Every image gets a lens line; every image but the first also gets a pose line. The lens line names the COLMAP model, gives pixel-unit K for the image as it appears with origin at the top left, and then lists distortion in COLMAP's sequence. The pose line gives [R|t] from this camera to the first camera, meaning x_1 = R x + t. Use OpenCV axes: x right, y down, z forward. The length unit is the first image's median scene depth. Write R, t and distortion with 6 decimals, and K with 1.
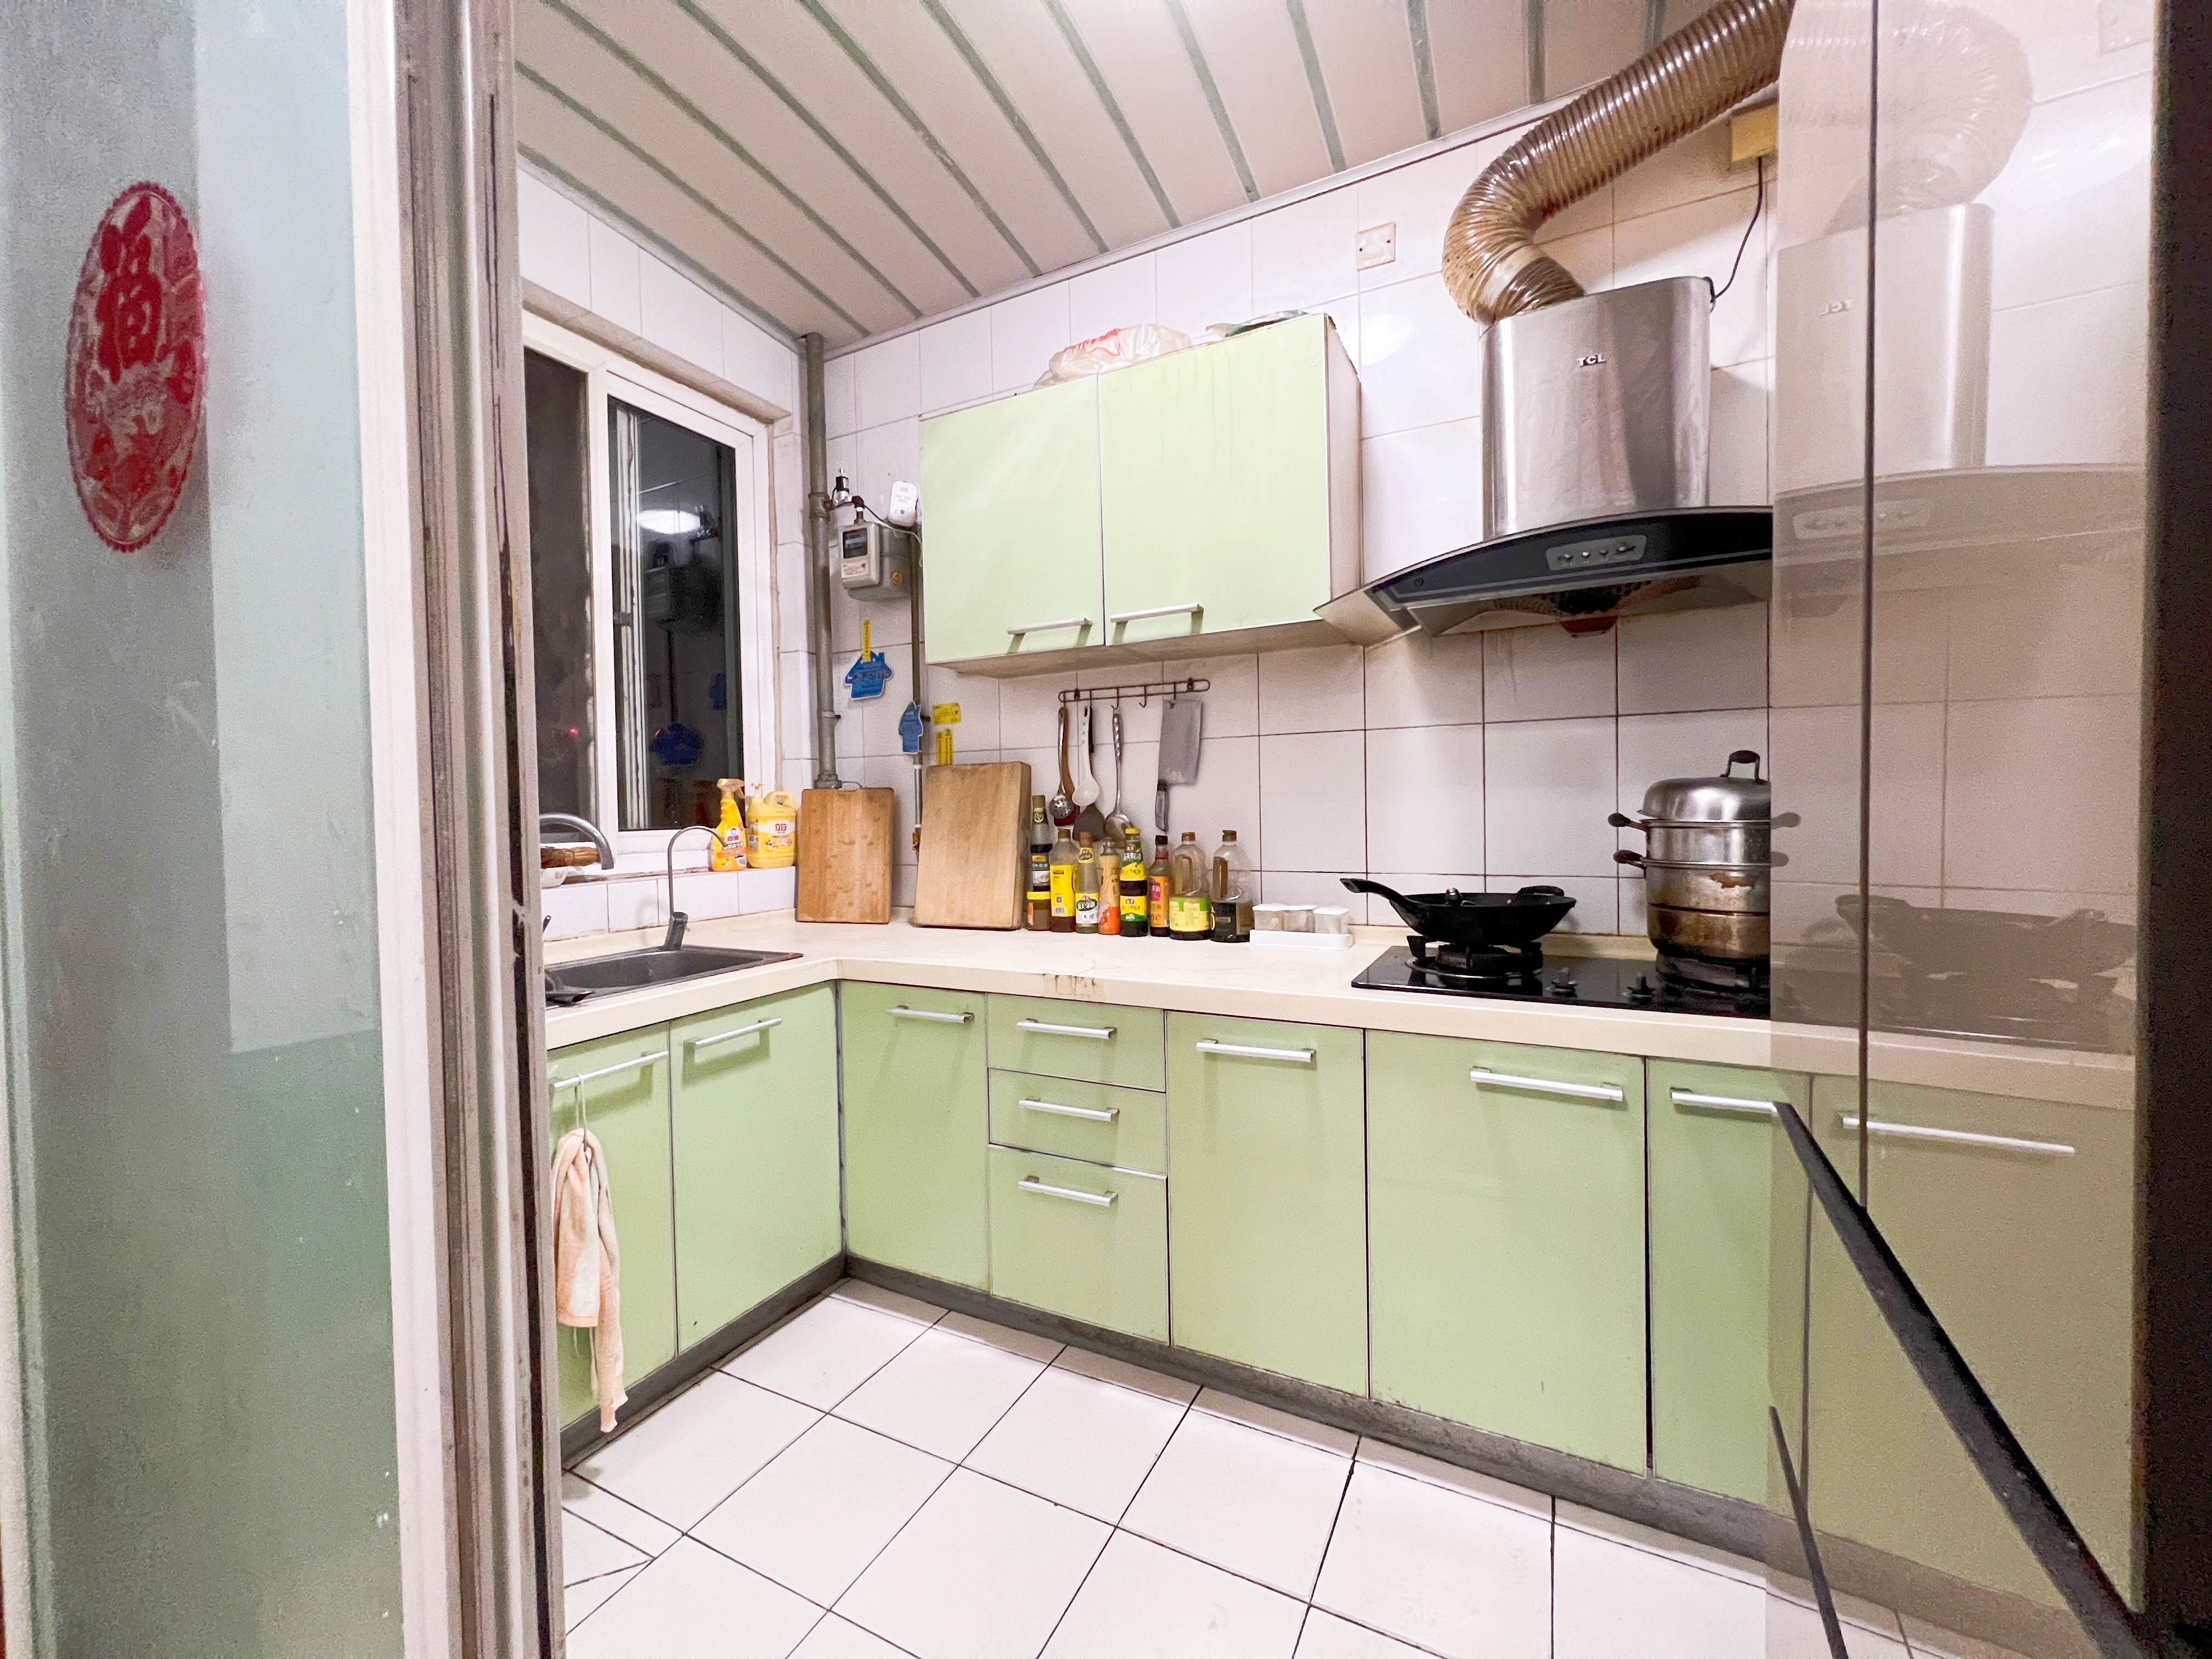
lens RADIAL K [[882.1, 0, 1106.0], [0, 882.1, 829.5], [0, 0, 1]] dist [-0.000817, -0.000094]
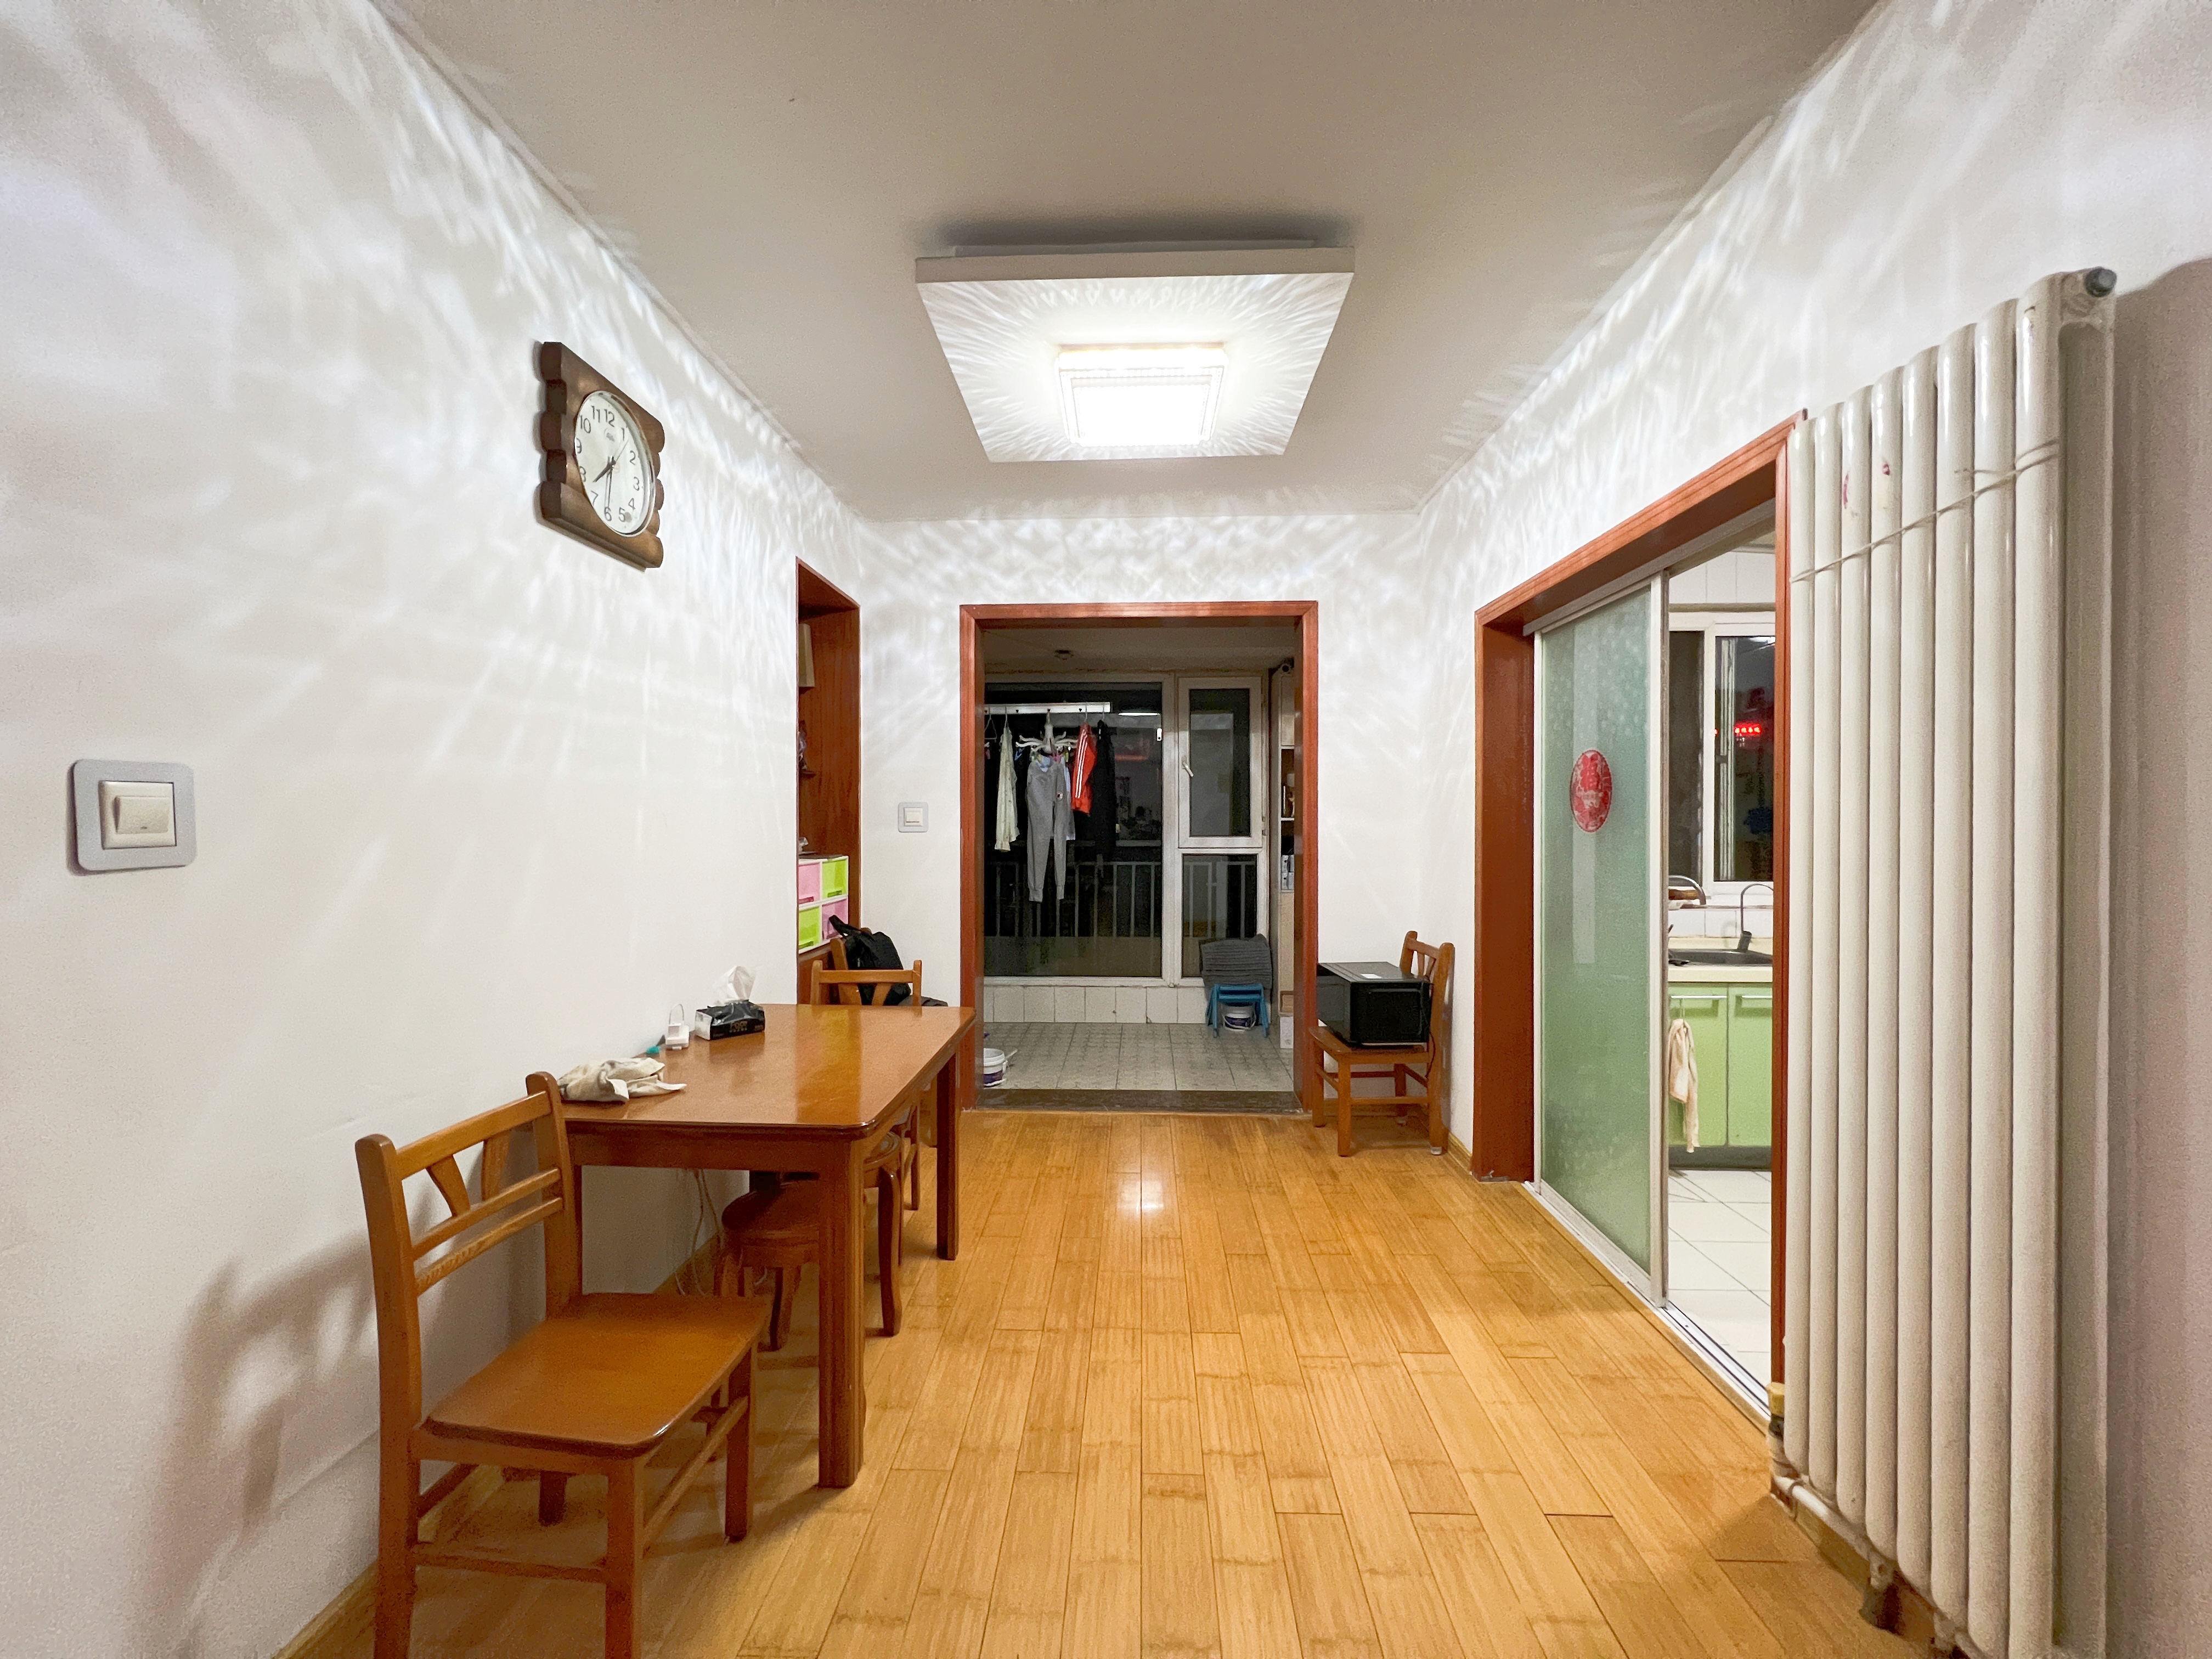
lens RADIAL K [[882.1, 0, 1106.0], [0, 882.1, 829.5], [0, 0, 1]] dist [-0.000817, -0.000094]
pose [[0.417268, 0.023109, -0.908490, 0.705430], [-0.025846, 0.999574, 0.013555, -0.122294], [0.908416, 0.017825, 0.417688, -1.101911]]
